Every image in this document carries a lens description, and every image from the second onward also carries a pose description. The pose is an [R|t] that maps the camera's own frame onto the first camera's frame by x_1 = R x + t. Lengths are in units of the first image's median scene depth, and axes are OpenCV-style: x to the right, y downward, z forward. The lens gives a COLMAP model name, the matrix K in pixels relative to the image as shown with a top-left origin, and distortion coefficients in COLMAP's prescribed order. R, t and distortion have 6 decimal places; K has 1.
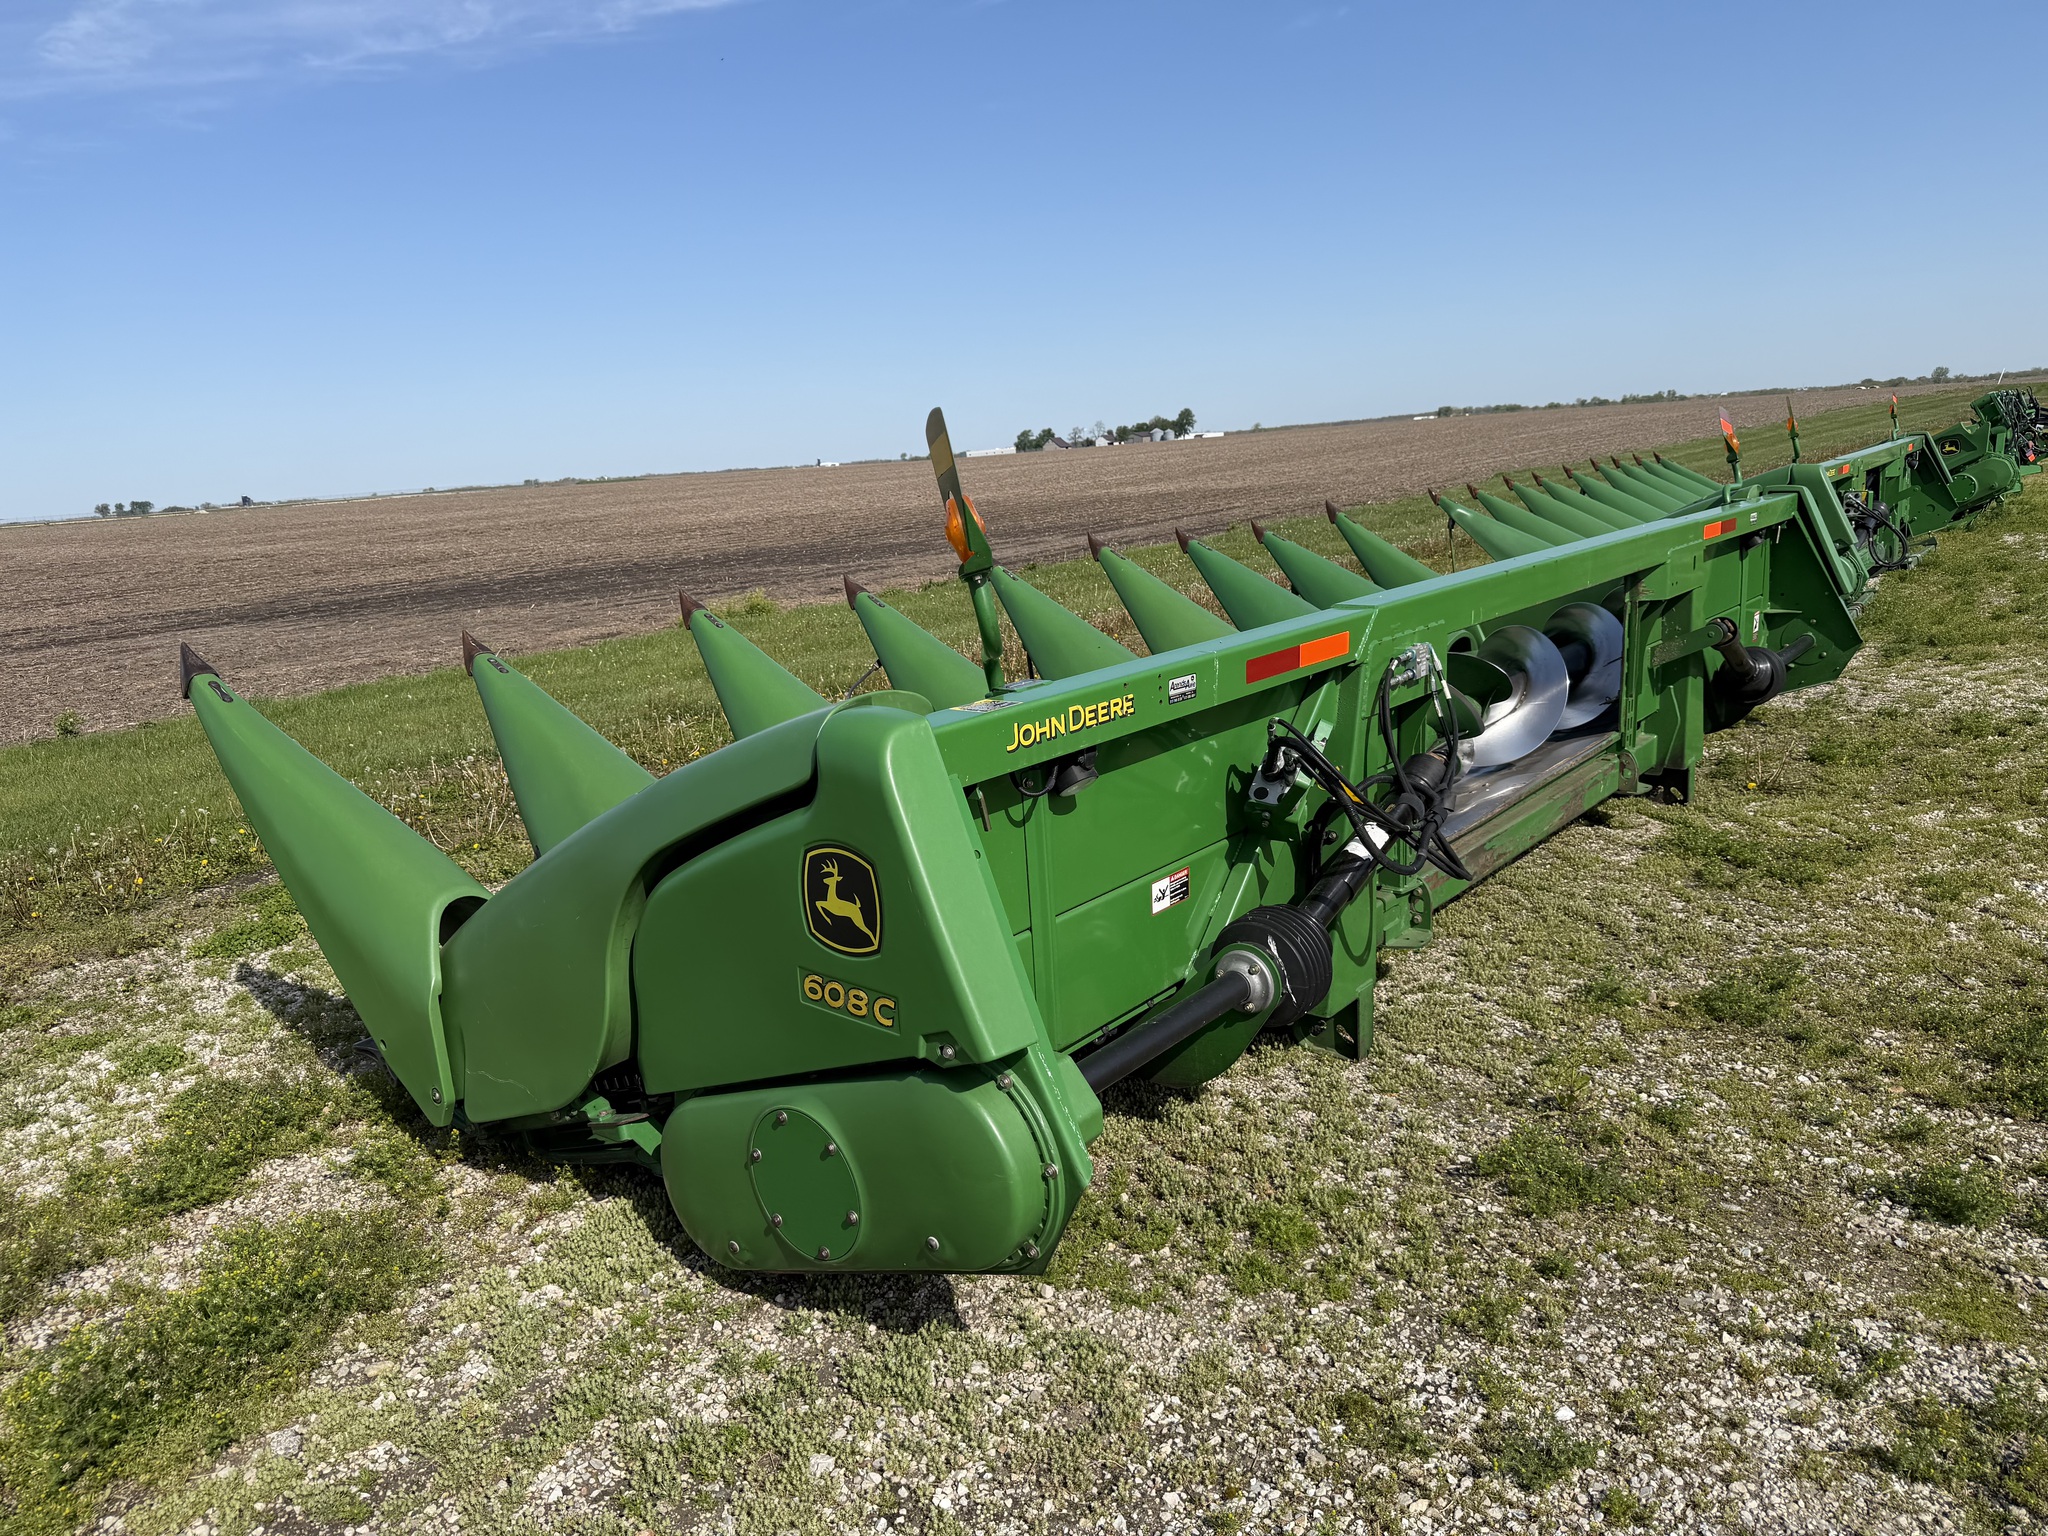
lens RADIAL K [[1510.9, 0, 1022.3], [0, 1510.9, 711.0], [0, 0, 1]] dist [-0.059141, 0.009174]
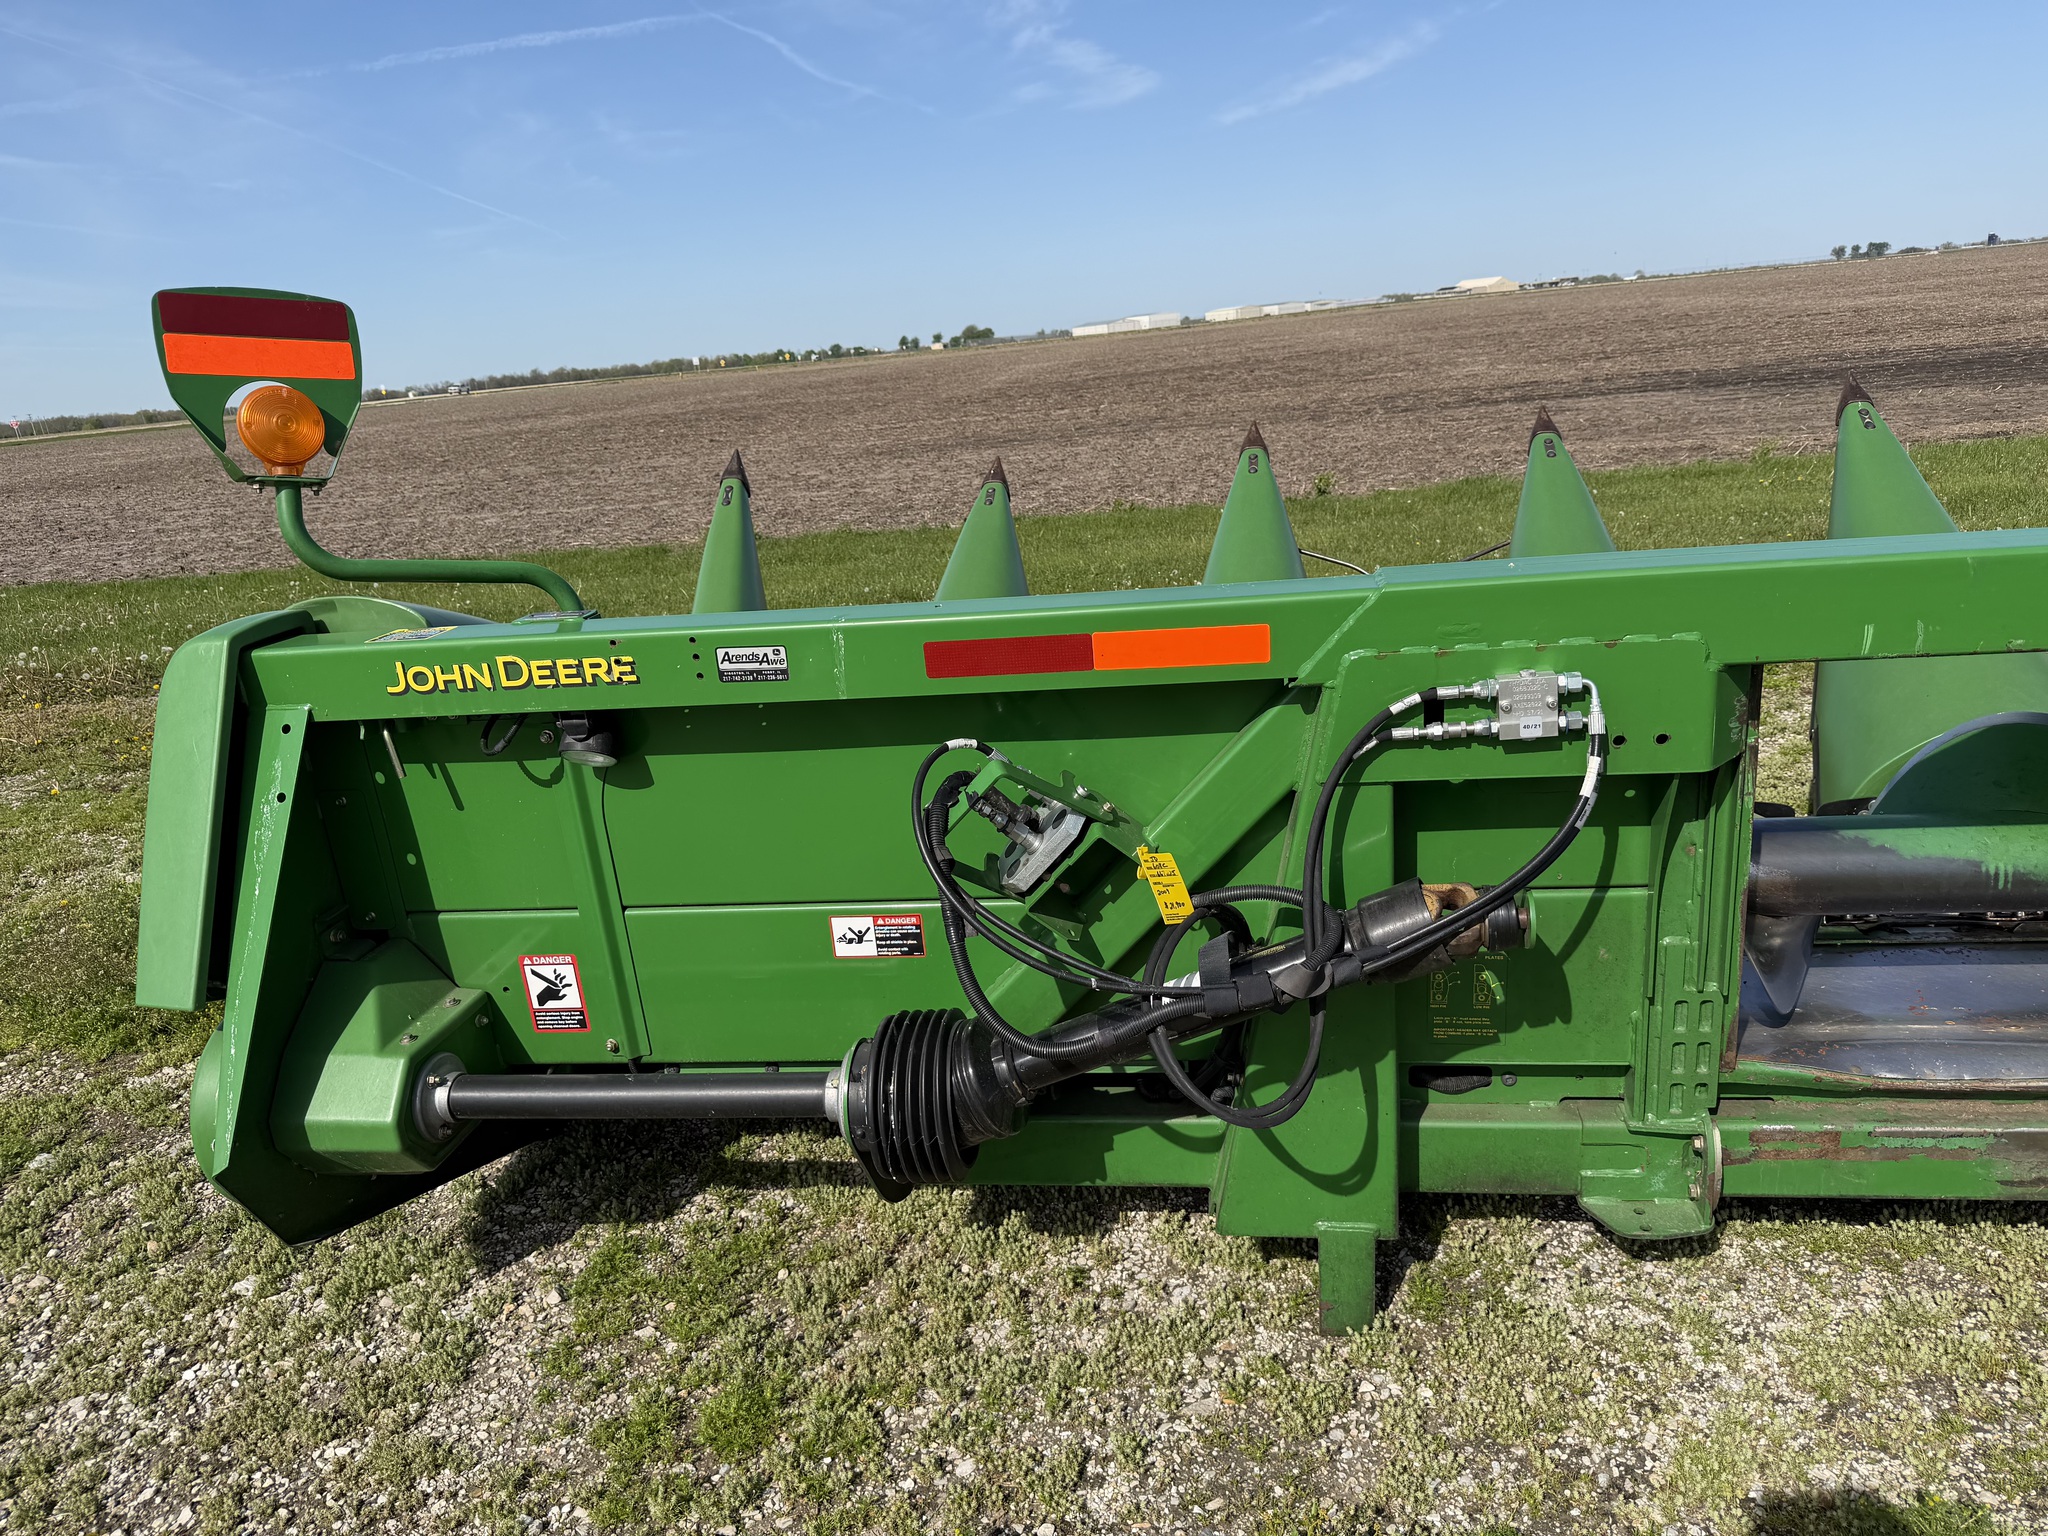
lens RADIAL K [[1452.0, 0, 1024.0], [0, 1452.0, 768.0], [0, 0, 1]] dist [0.003639, -0.034279]
pose [[0.490228, 0.269124, -0.829005, 0.735299], [-0.096077, 0.962025, 0.255493, -0.151273], [0.866283, -0.045602, 0.497468, 0.778174]]
